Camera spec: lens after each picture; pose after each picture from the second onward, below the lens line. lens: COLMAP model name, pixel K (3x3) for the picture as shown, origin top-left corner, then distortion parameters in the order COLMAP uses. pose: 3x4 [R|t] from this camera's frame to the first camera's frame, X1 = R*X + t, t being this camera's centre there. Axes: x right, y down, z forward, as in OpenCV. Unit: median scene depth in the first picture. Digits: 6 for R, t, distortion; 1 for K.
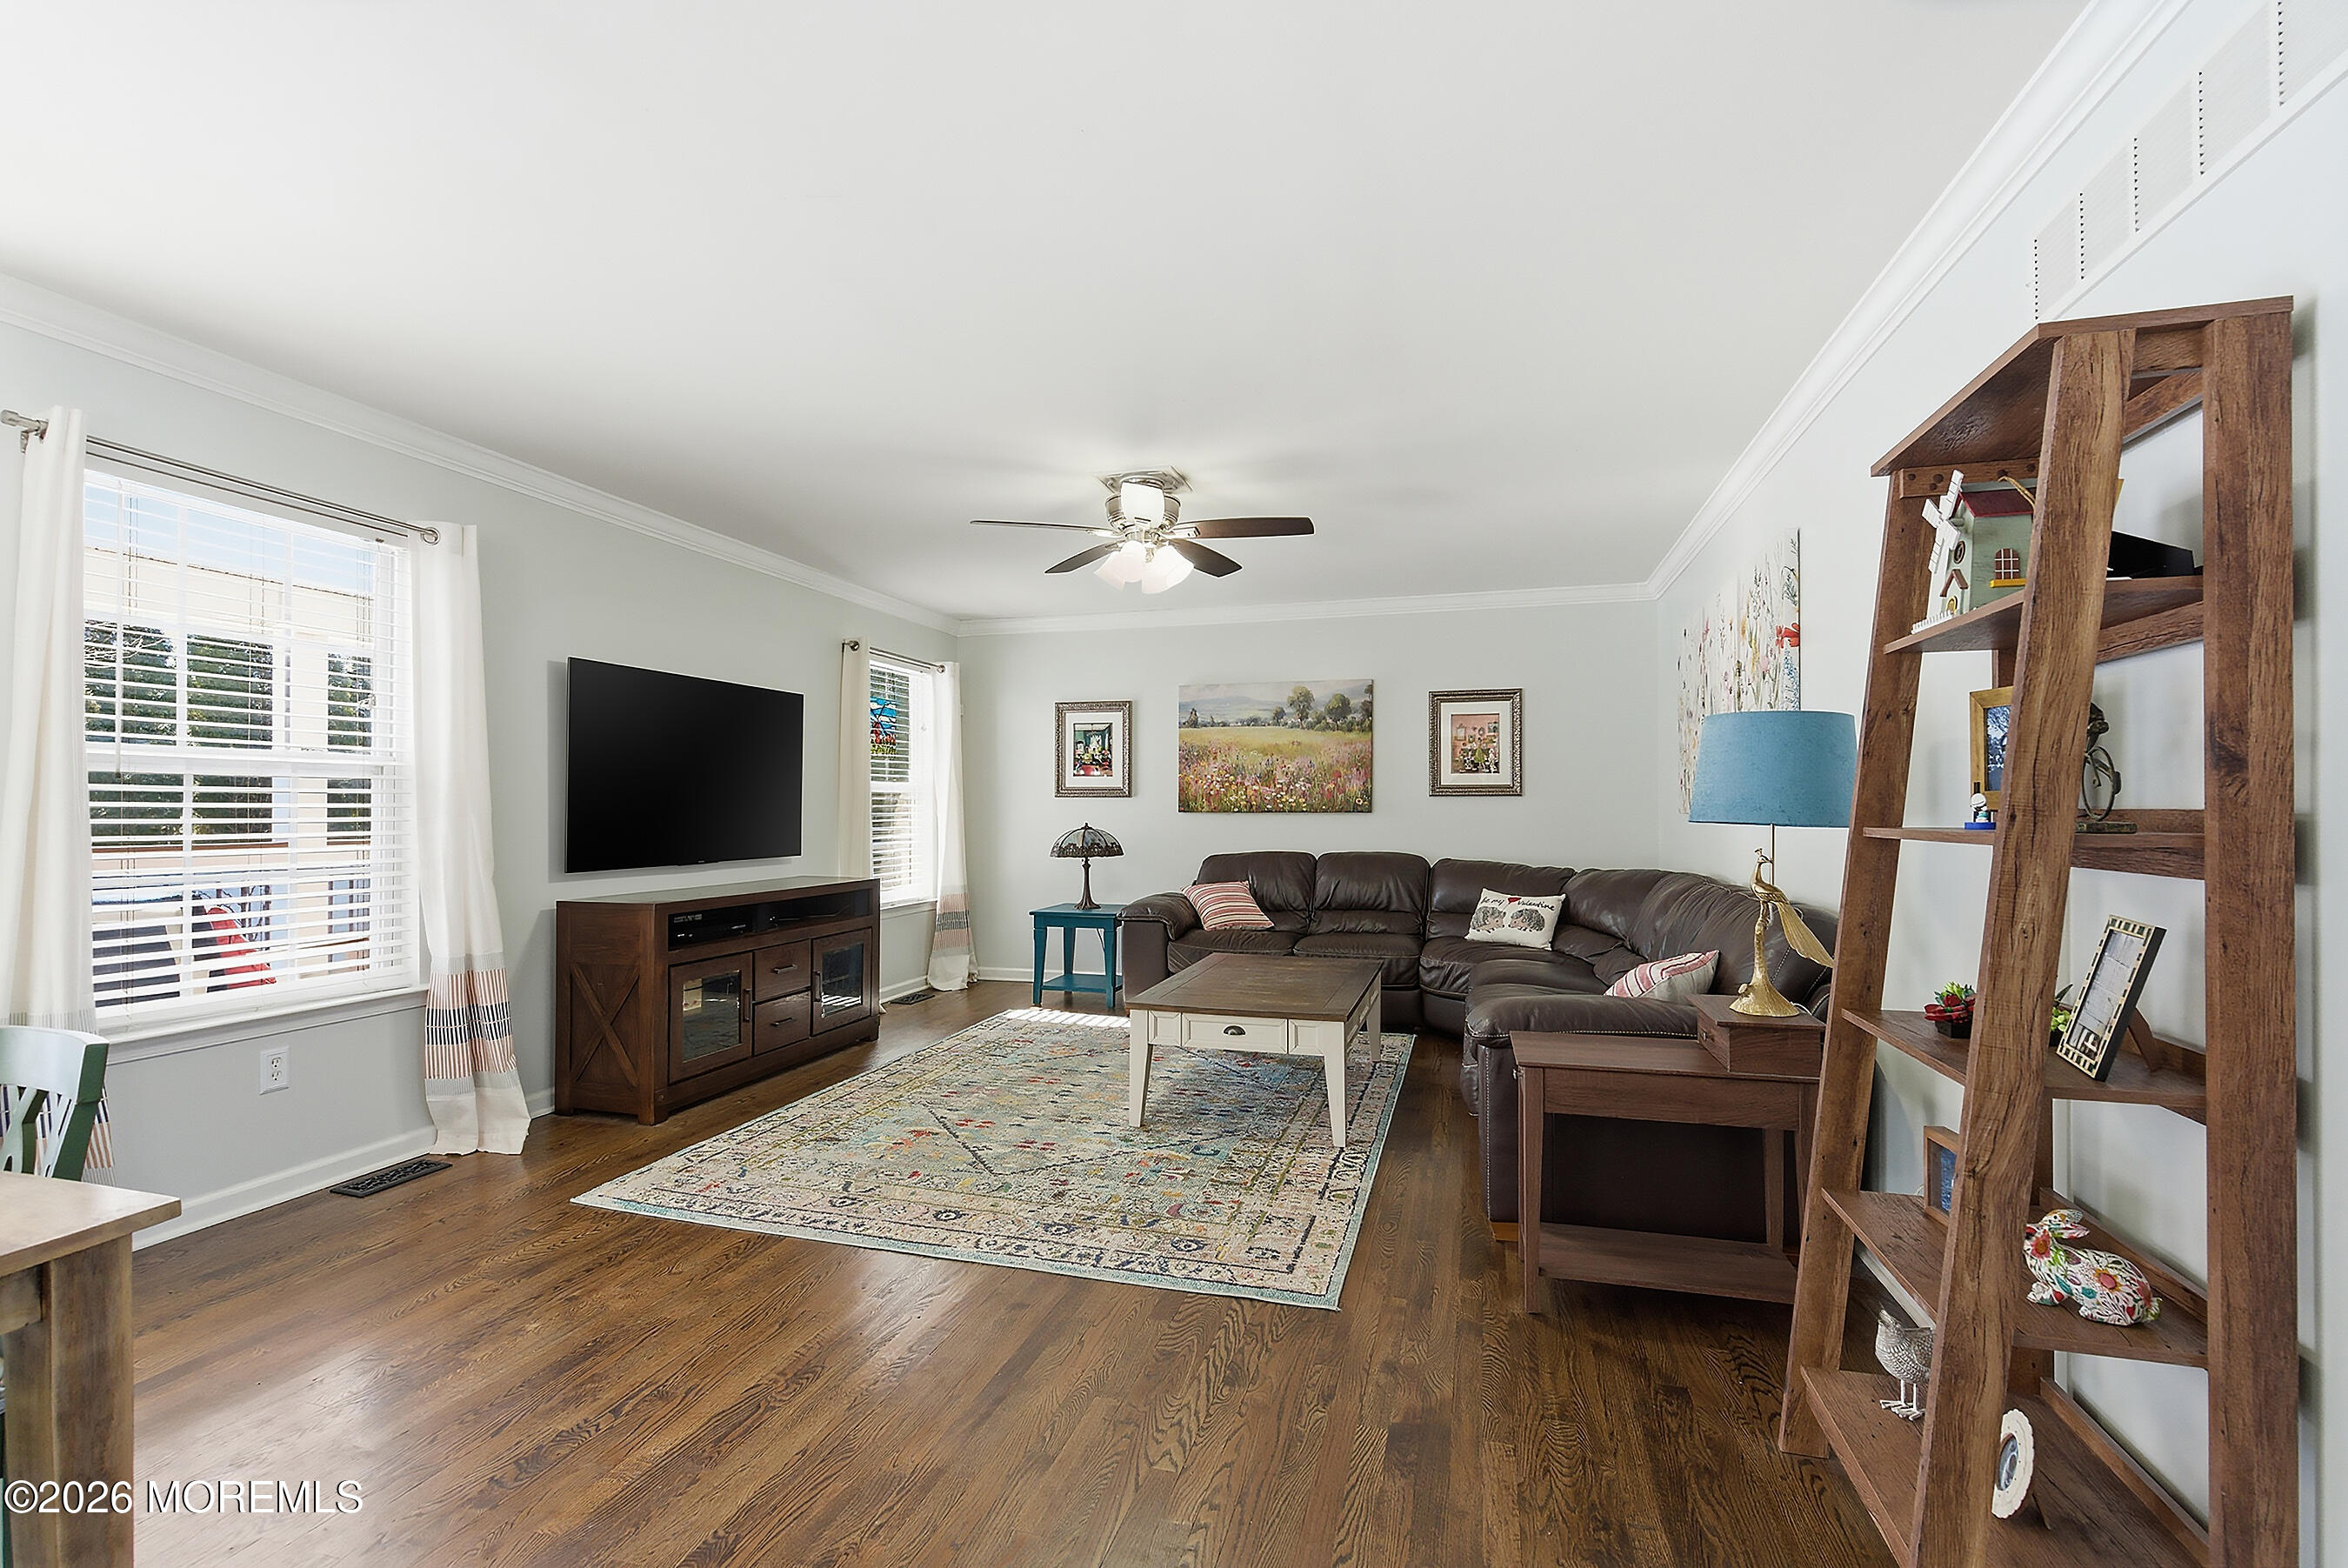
lens RADIAL K [[1072.9, 0, 1155.2], [0, 1072.9, 805.4], [0, 0, 1]] dist [0.008081, -0.001291]
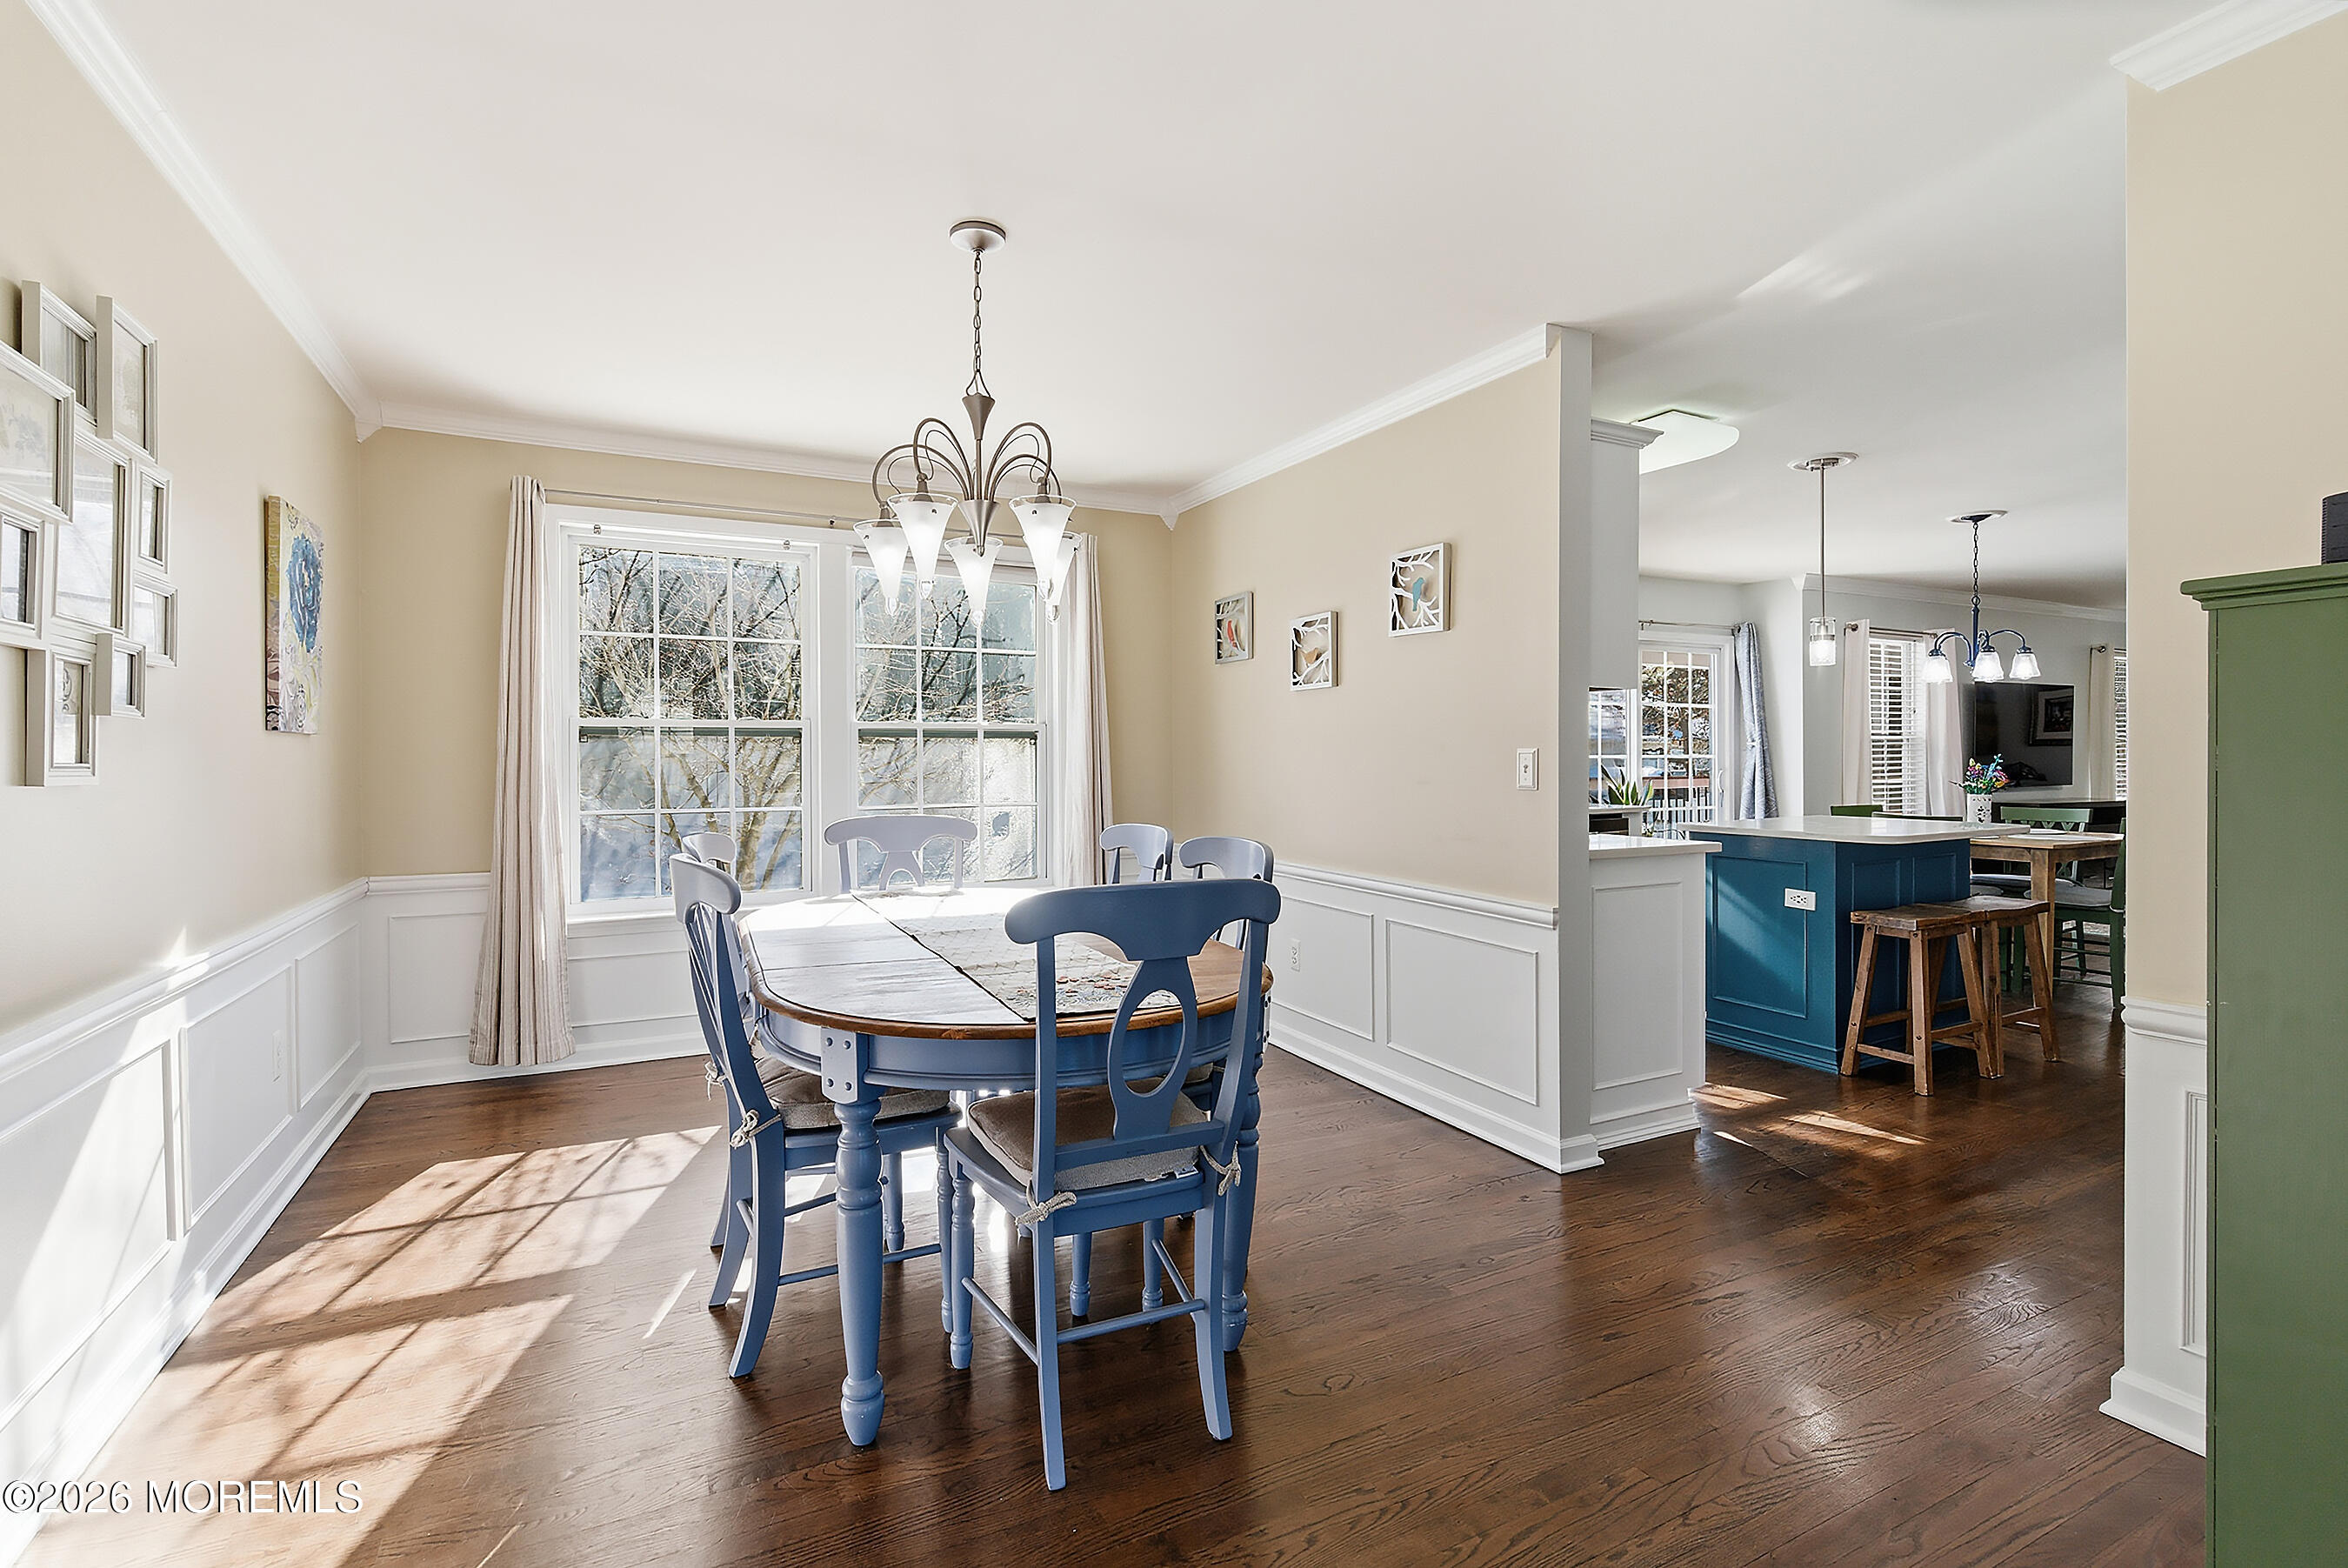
lens RADIAL K [[1072.9, 0, 1170.1], [0, 1072.9, 764.3], [0, 0, 1]] dist [0.008081, -0.001291]
pose [[0.695083, -0.001332, -0.718929, -0.120815], [0.006519, 0.999969, 0.004451, -0.000864], [0.718900, -0.007781, 0.695070, -1.300870]]
